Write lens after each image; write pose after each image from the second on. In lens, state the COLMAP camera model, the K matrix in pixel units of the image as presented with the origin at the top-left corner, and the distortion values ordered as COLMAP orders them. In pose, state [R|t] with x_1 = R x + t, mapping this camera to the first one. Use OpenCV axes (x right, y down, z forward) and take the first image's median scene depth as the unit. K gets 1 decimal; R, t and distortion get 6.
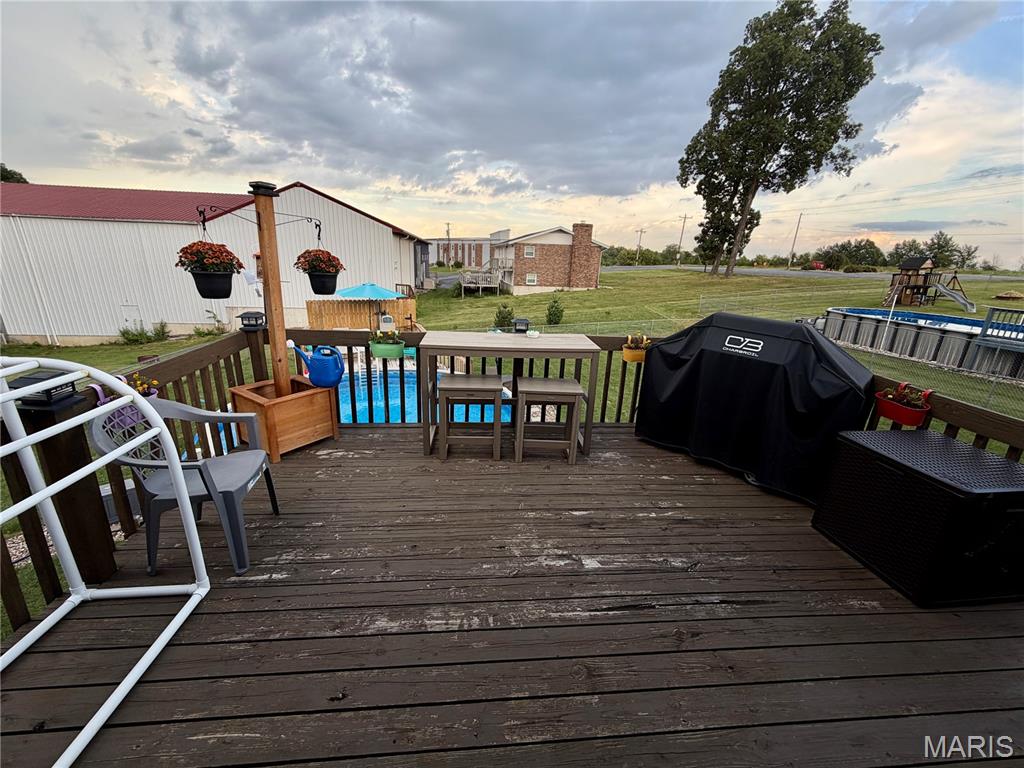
lens RADIAL K [[406.9, 0, 512.0], [0, 406.9, 384.0], [0, 0, 1]] dist [-0.001255, 0.000209]
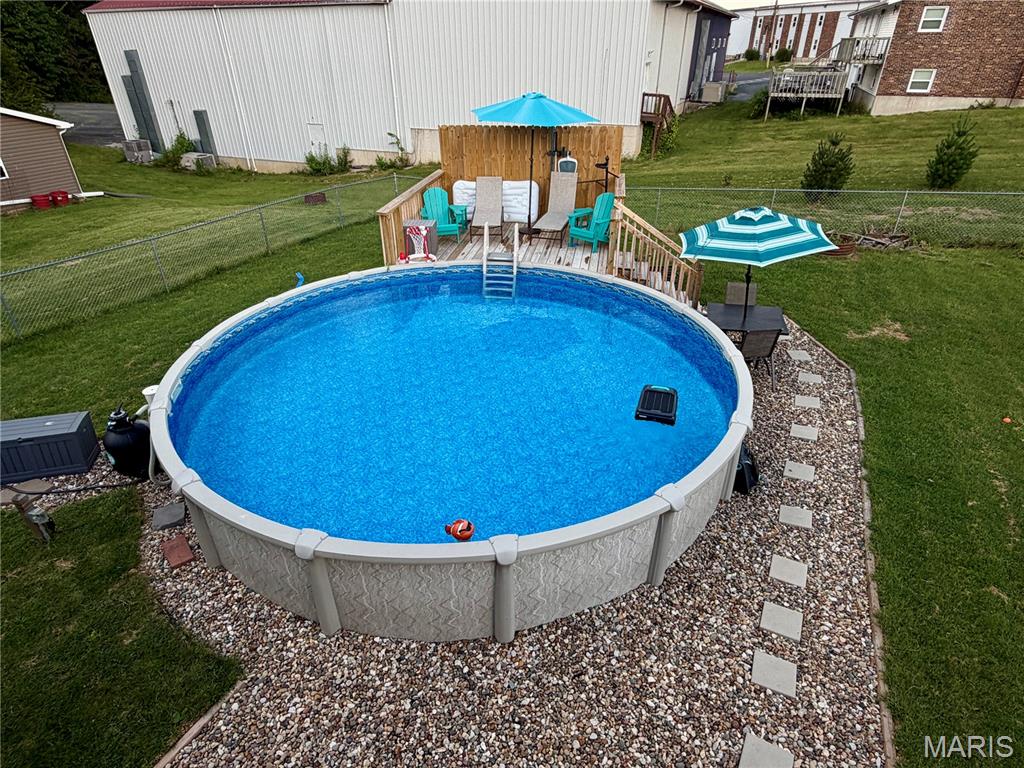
lens RADIAL K [[575.7, 0, 512.0], [0, 575.7, 384.0], [0, 0, 1]] dist [0.001087, 0.000778]
pose [[0.863549, 0.223414, -0.452072, 0.018916], [-0.115660, 0.960351, 0.253670, -0.026344], [0.490821, -0.166770, 0.855151, 0.104324]]
